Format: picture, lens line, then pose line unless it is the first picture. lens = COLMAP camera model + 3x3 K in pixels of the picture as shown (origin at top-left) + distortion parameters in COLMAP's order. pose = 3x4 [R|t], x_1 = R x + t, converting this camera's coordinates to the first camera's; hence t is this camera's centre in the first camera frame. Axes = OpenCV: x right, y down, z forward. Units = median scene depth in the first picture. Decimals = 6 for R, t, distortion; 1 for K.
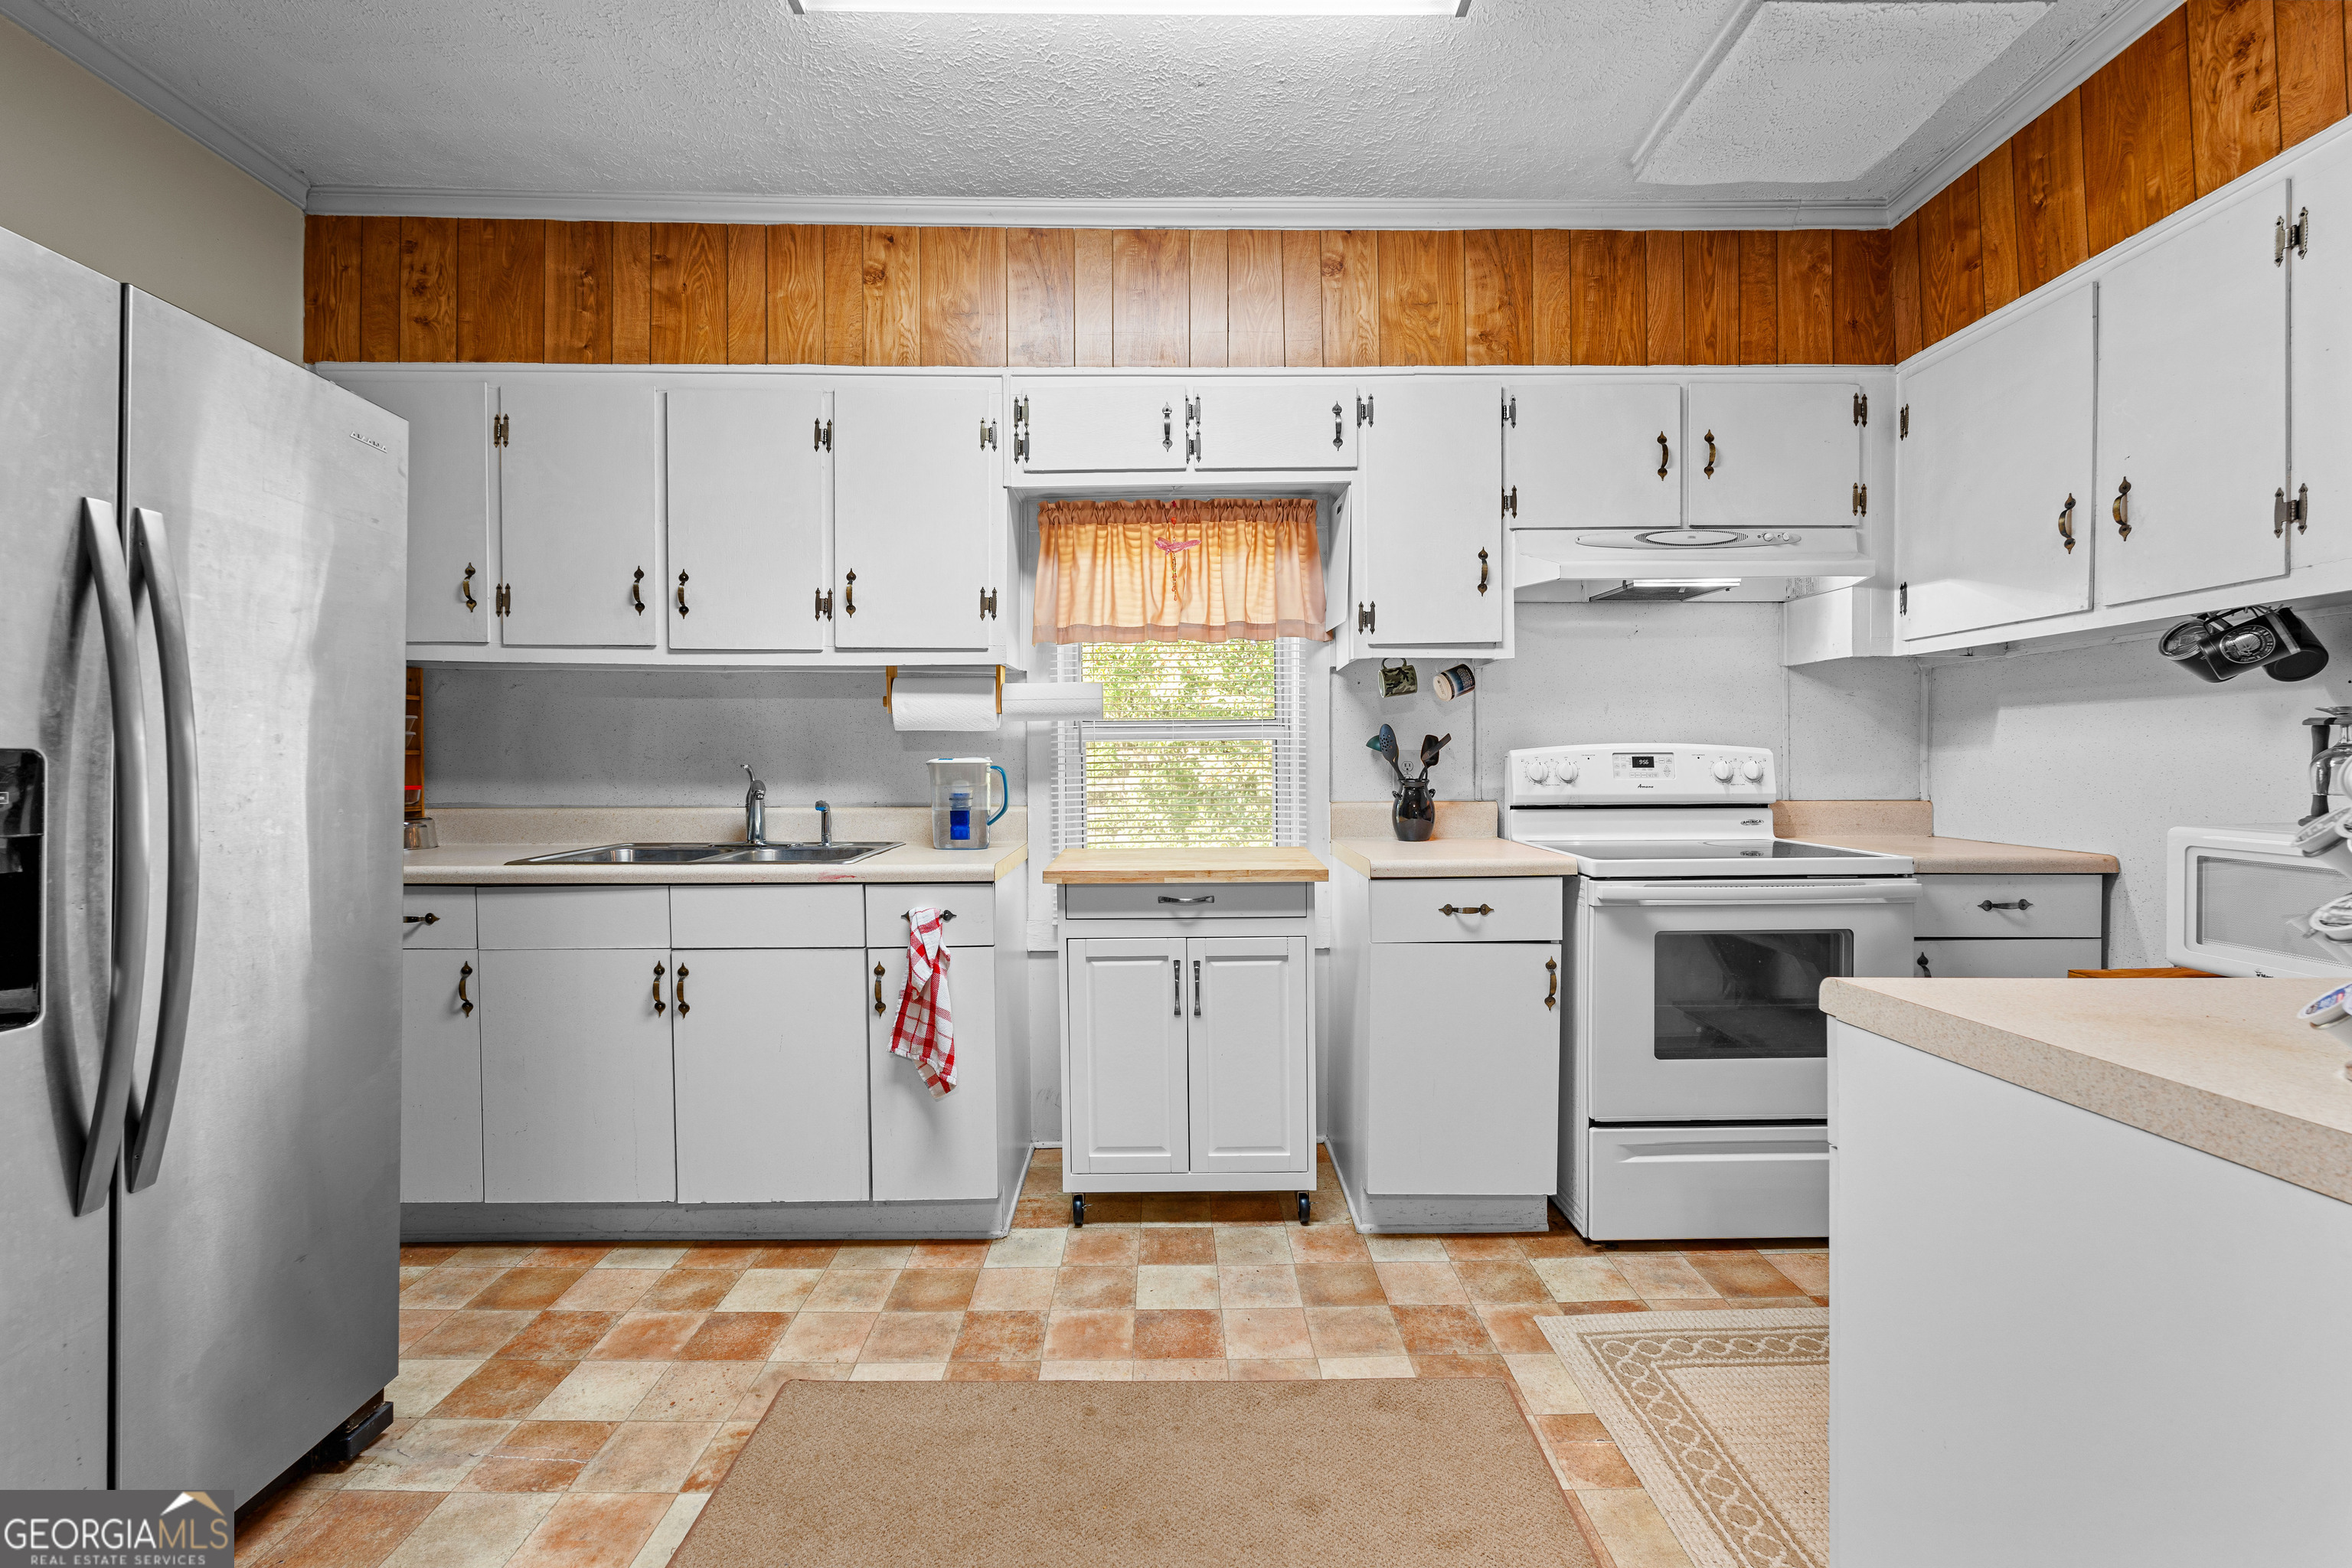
lens RADIAL K [[1021.7, 0, 1176.0], [0, 1021.7, 784.0], [0, 0, 1]] dist [-0.003708, -0.000317]
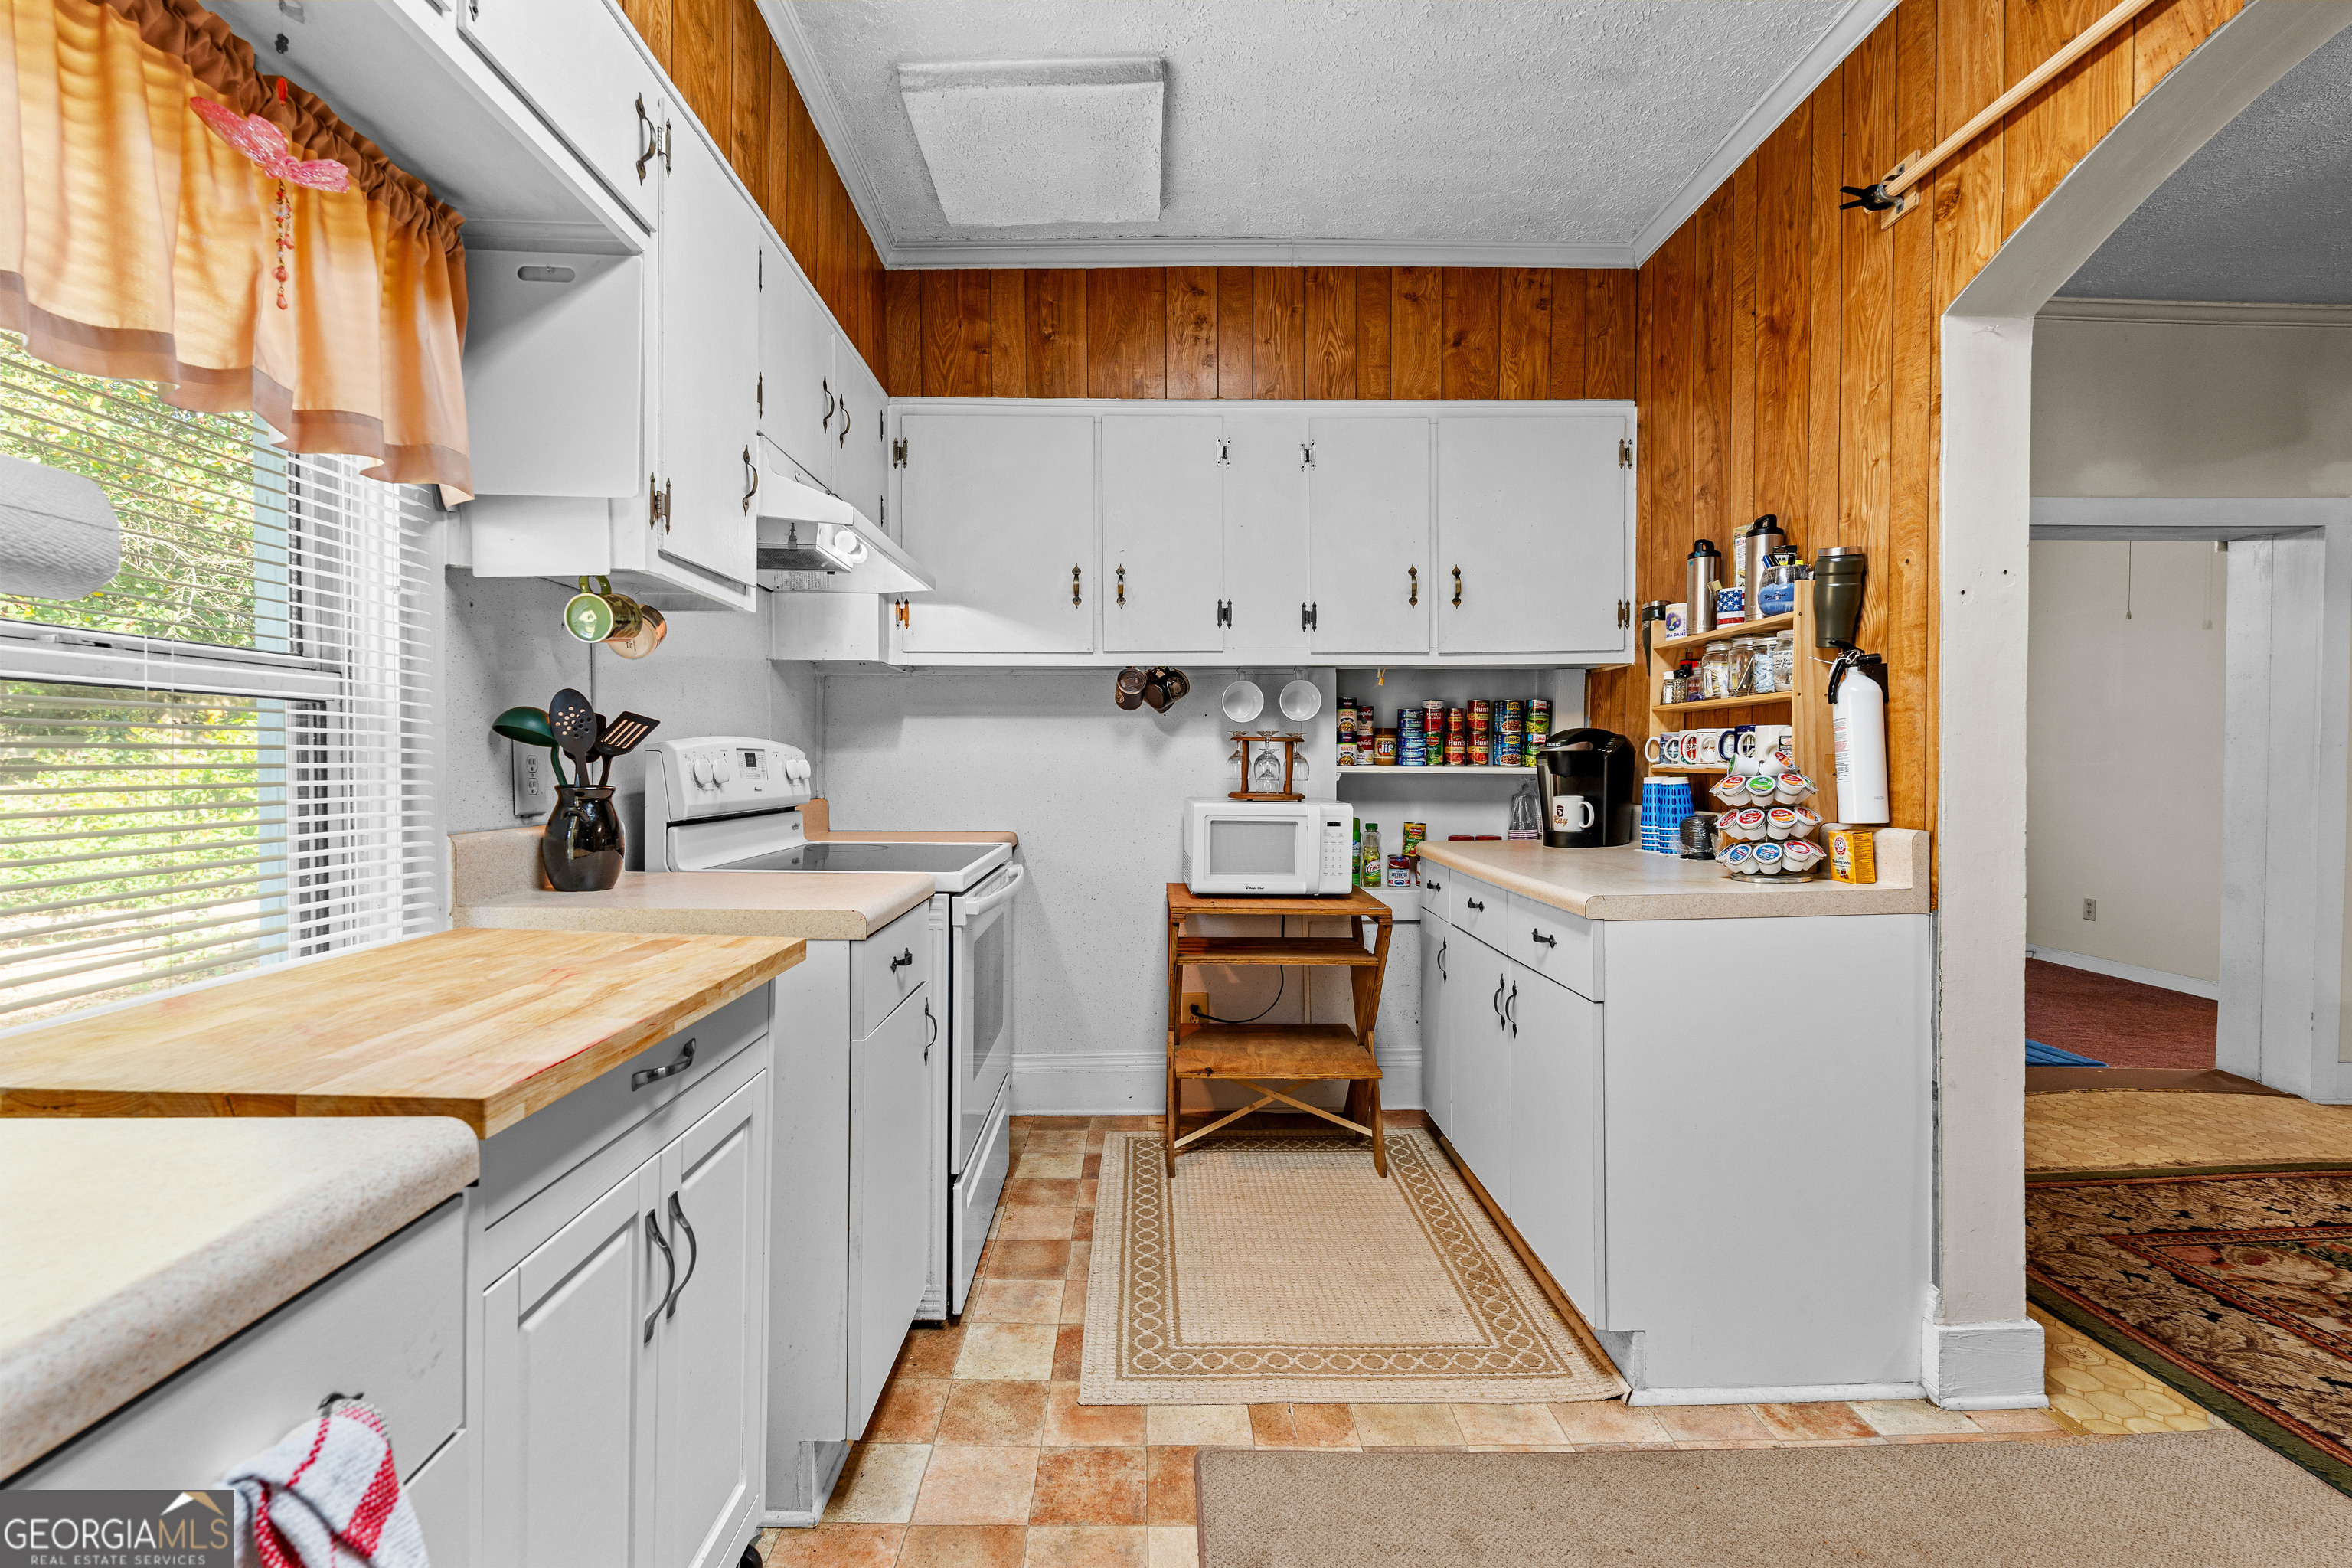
lens RADIAL K [[1021.7, 0, 1176.0], [0, 1021.7, 784.0], [0, 0, 1]] dist [-0.003708, -0.000317]
pose [[-0.019757, -0.012549, 0.999726, -0.476301], [0.021601, 0.999682, 0.012975, -0.006770], [-0.999571, 0.021852, -0.019479, 0.876652]]
